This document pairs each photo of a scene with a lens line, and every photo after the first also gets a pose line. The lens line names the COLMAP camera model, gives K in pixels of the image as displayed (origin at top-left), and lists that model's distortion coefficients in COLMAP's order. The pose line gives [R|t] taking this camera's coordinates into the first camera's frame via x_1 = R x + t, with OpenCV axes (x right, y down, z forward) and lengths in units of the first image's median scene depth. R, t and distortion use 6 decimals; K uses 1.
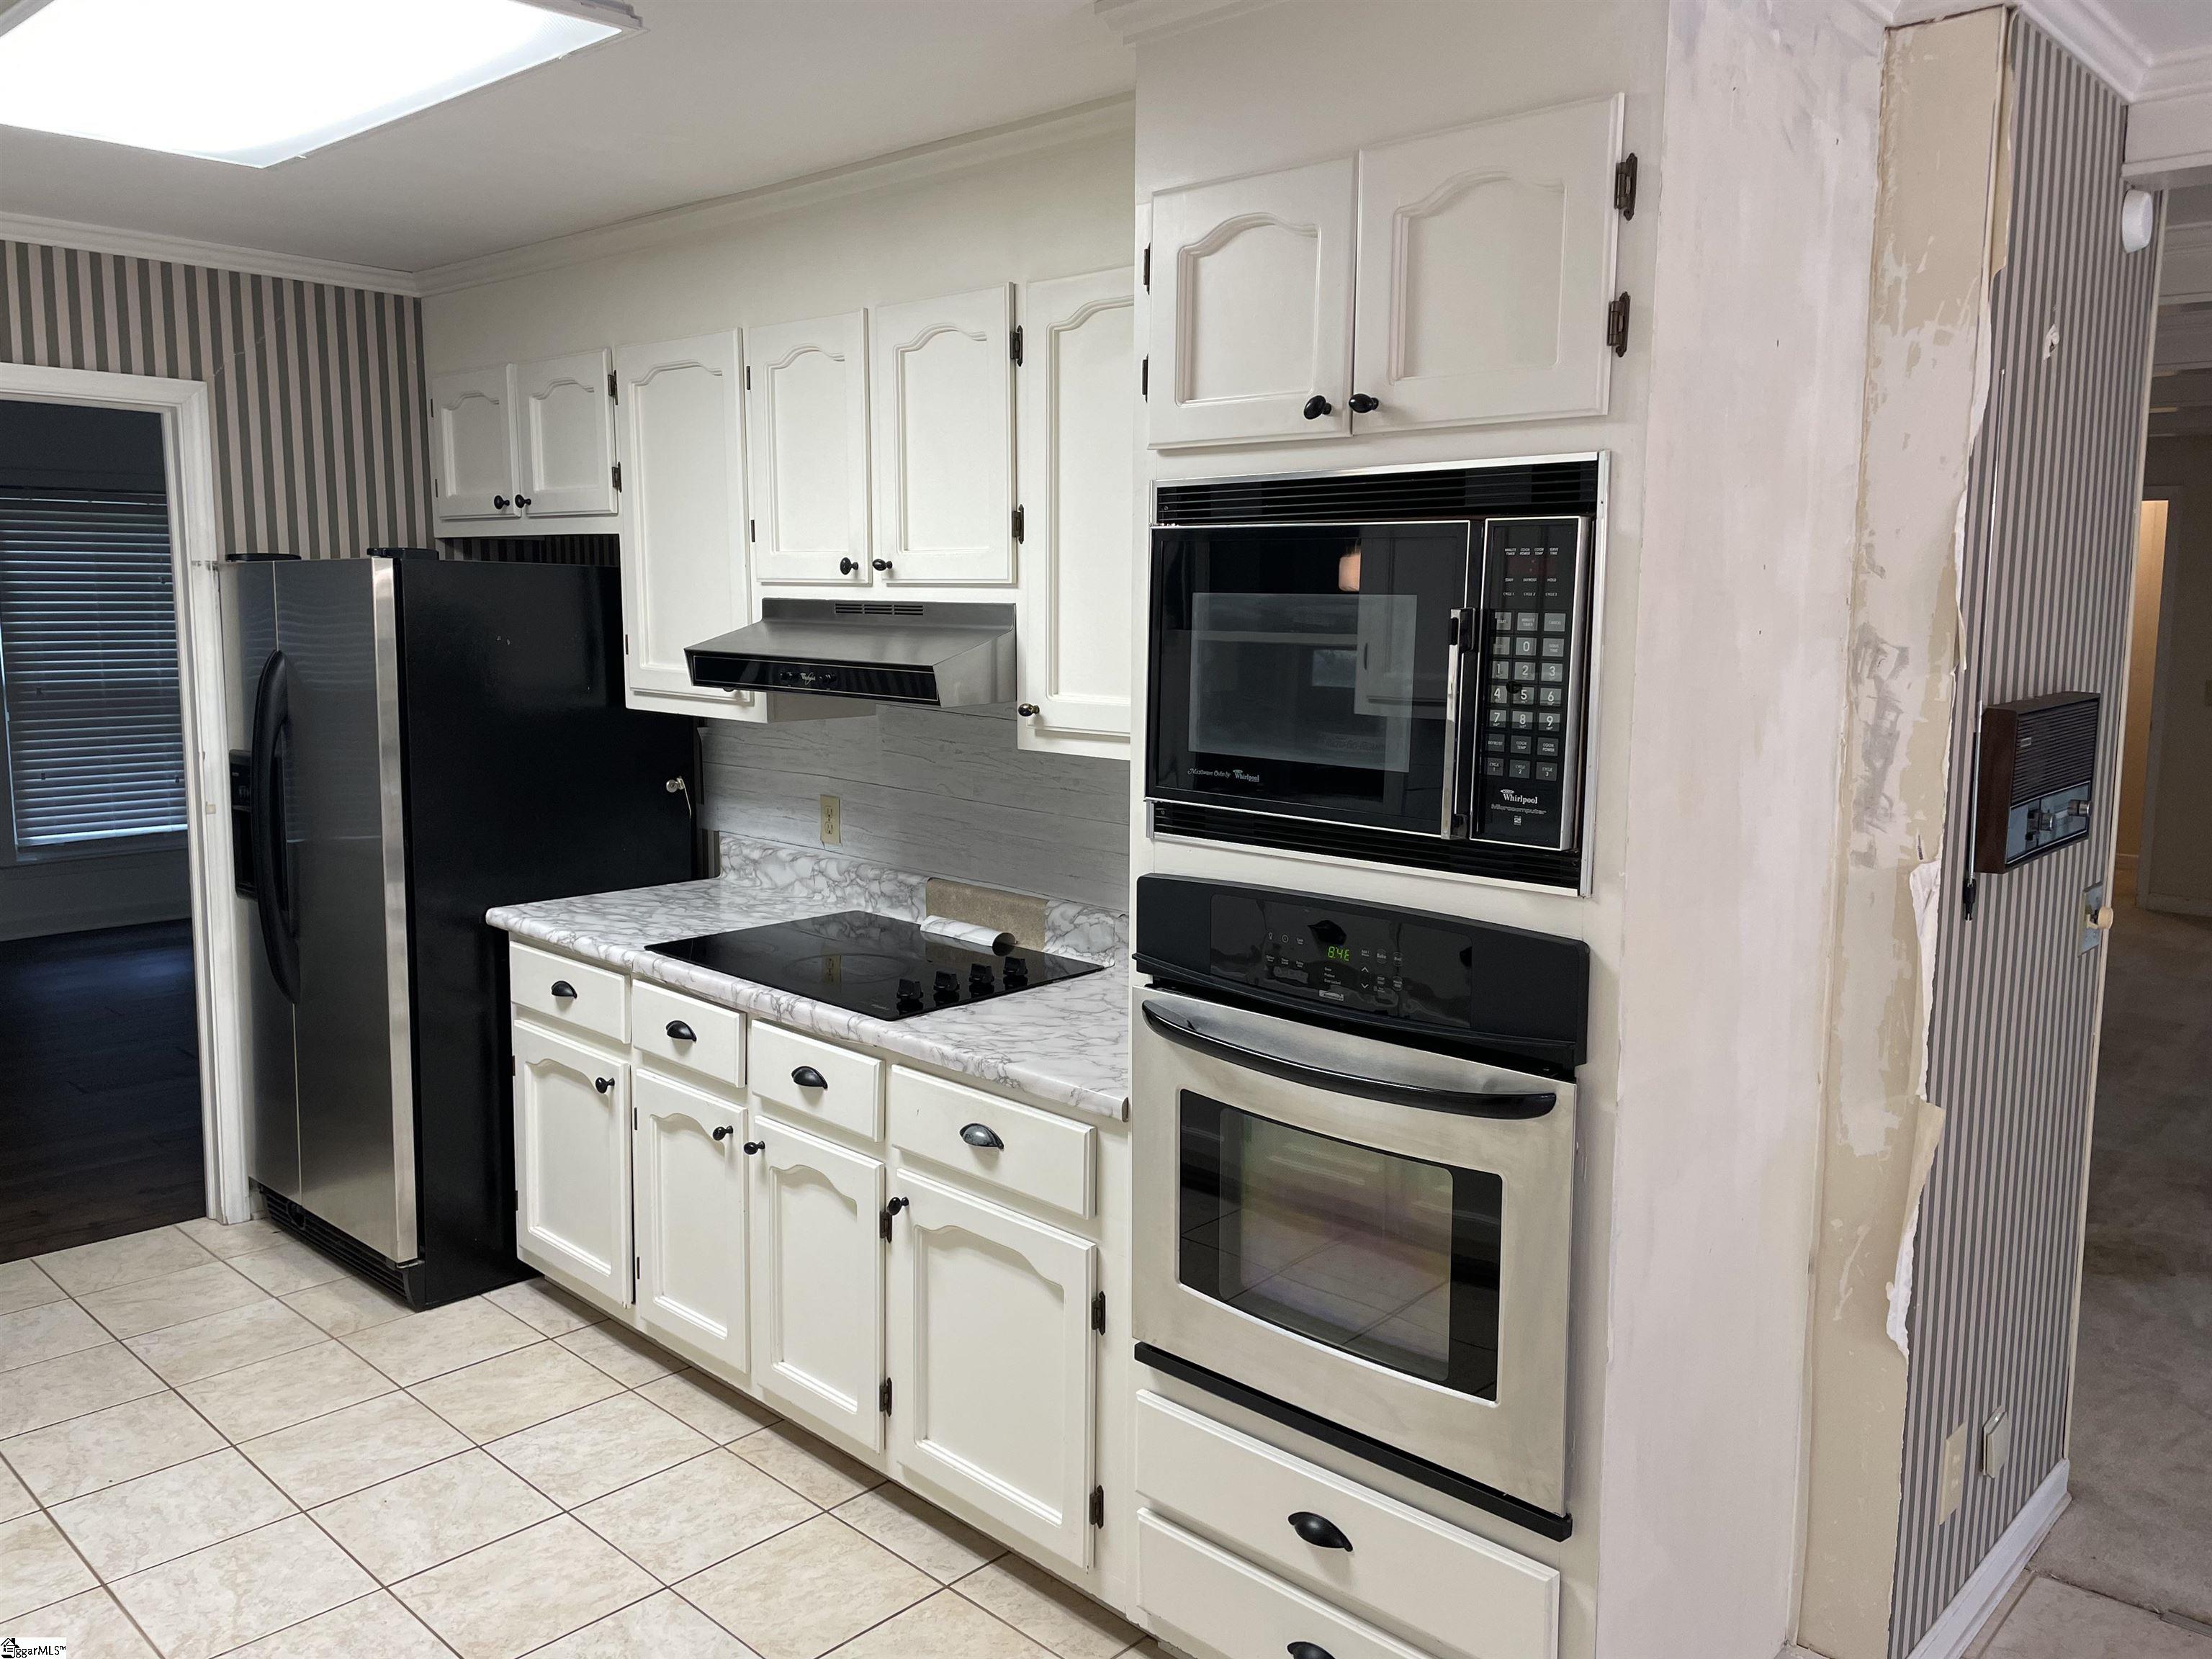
lens RADIAL K [[1696.5, 0, 1125.0], [0, 1696.5, 816.3], [0, 0, 1]] dist [0.102075, -0.134450]
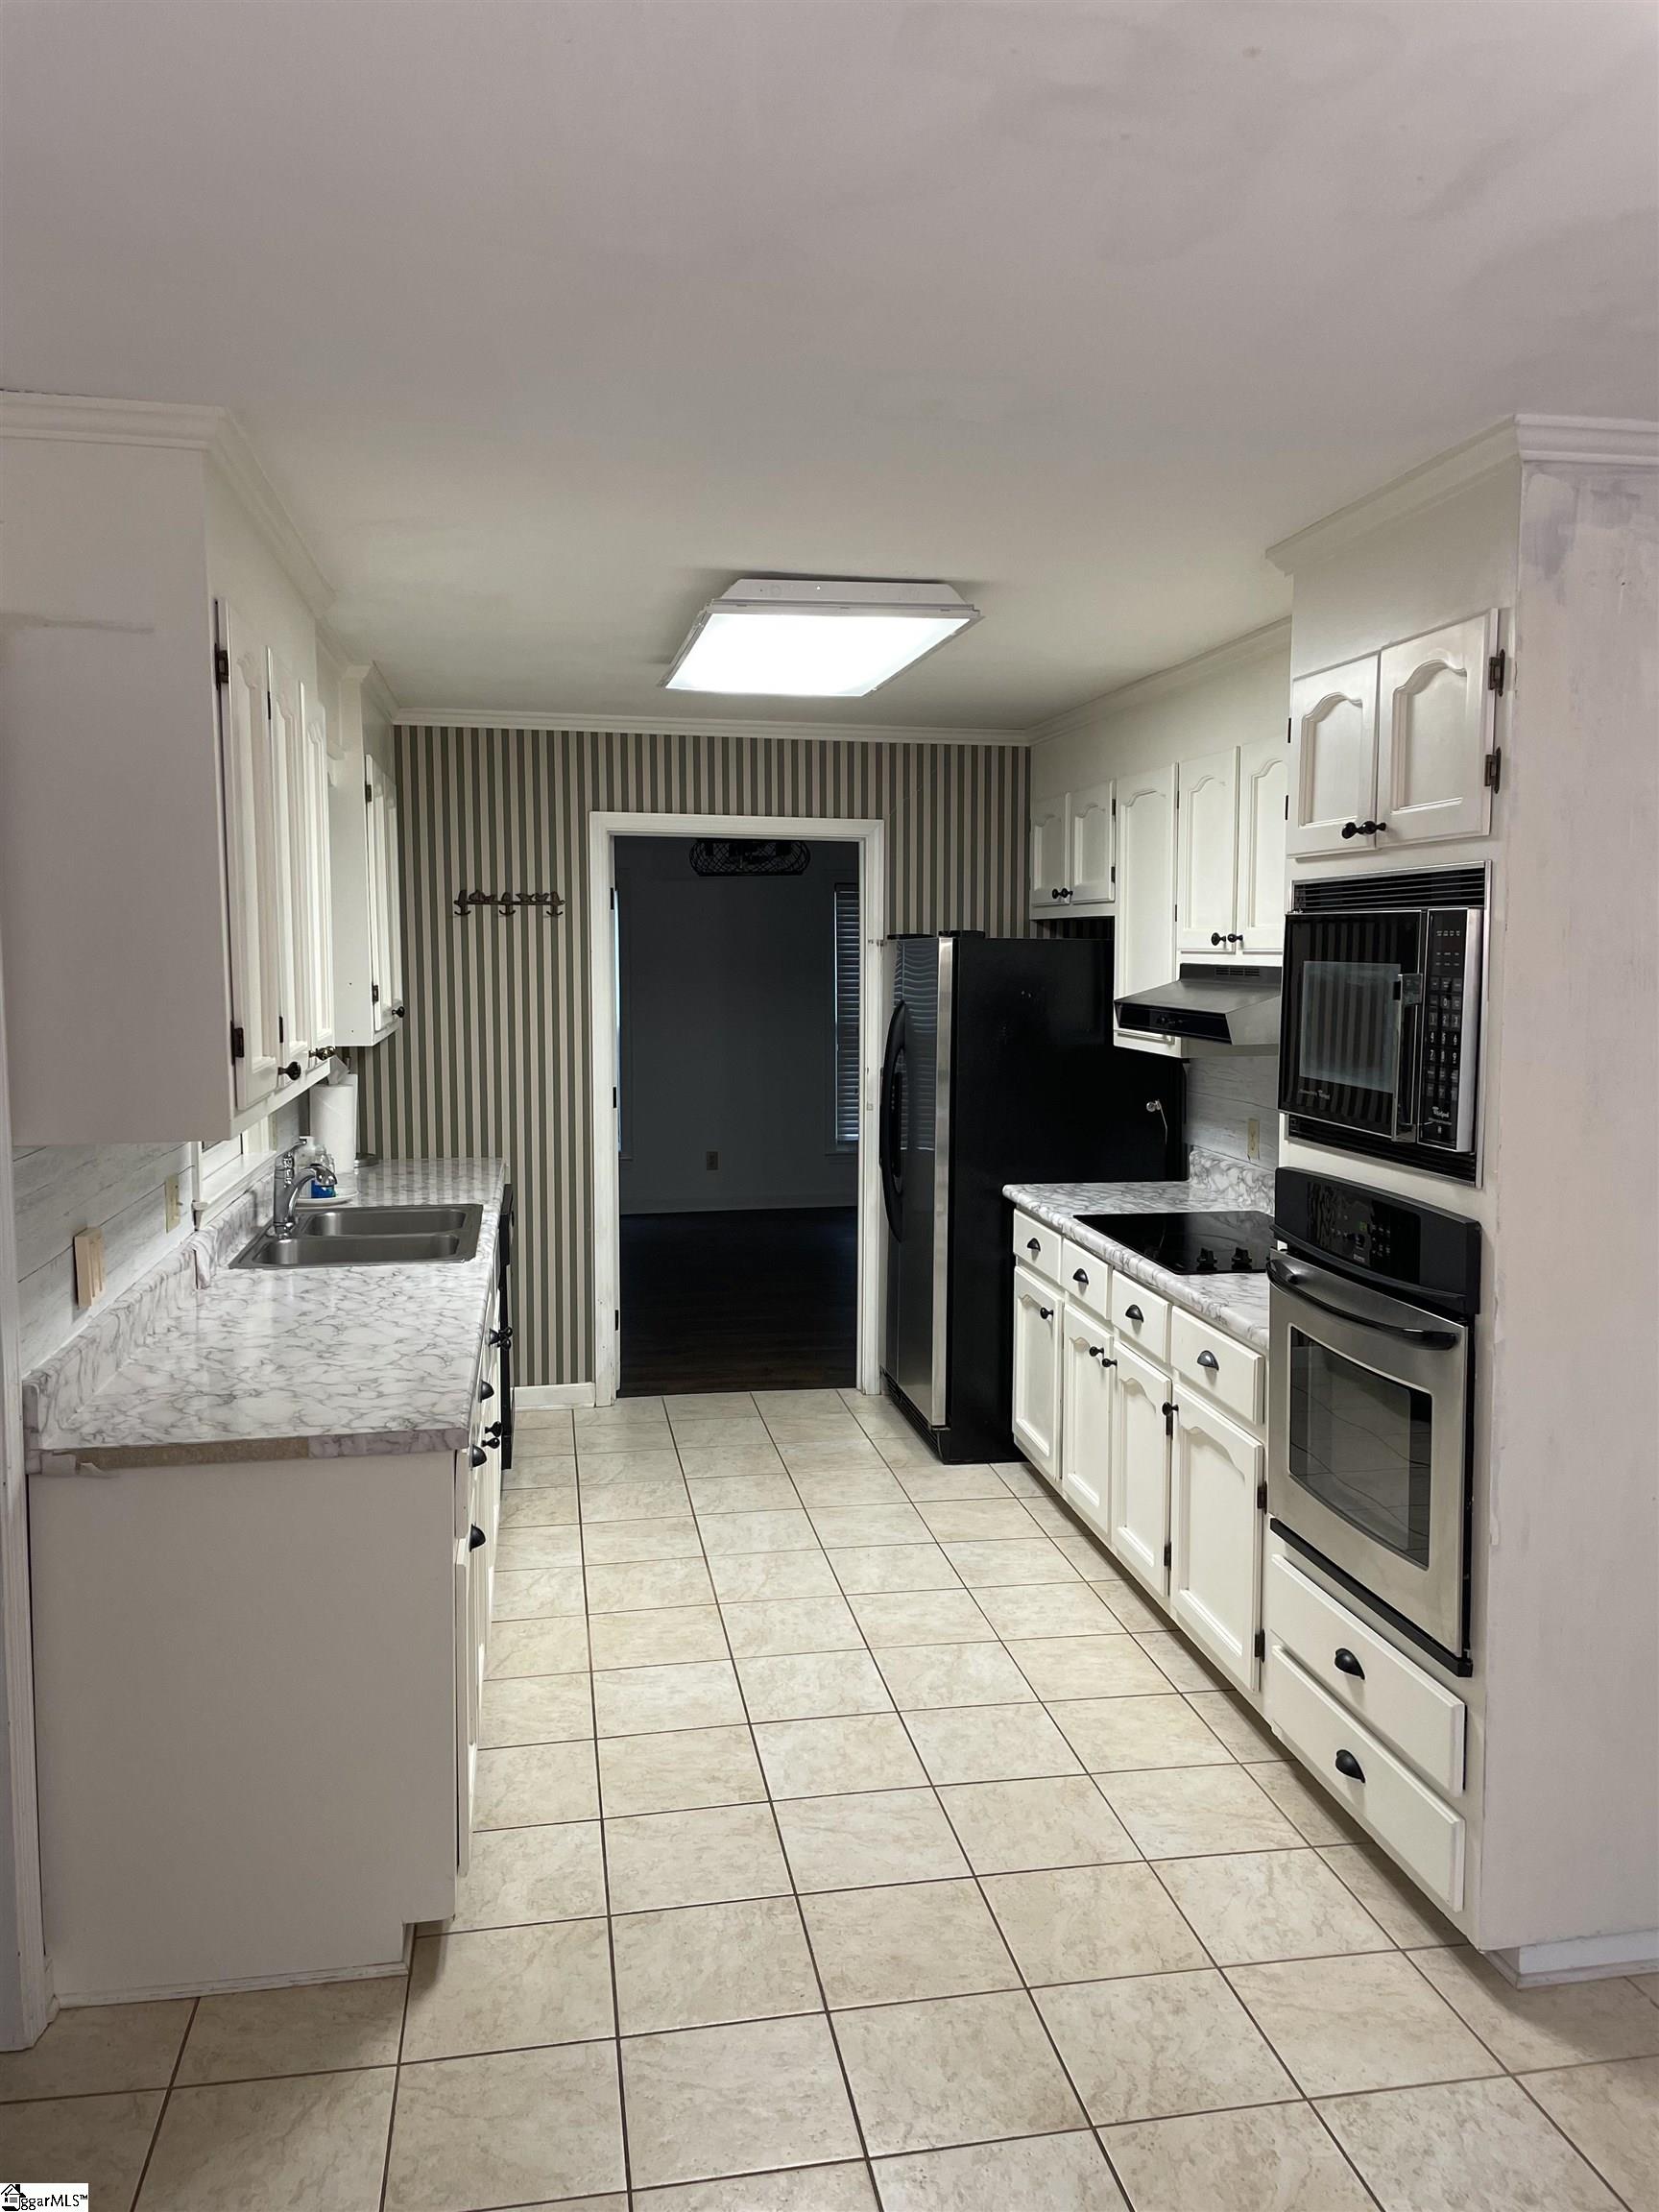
lens RADIAL K [[1696.5, 0, 835.6], [0, 1696.5, 1107.9], [0, 0, 1]] dist [0.102075, -0.134450]
pose [[0.801945, 0.051966, -0.595133, 0.403172], [-0.075044, 0.997081, -0.014059, 0.024972], [0.592665, 0.055936, 0.803504, -0.236347]]
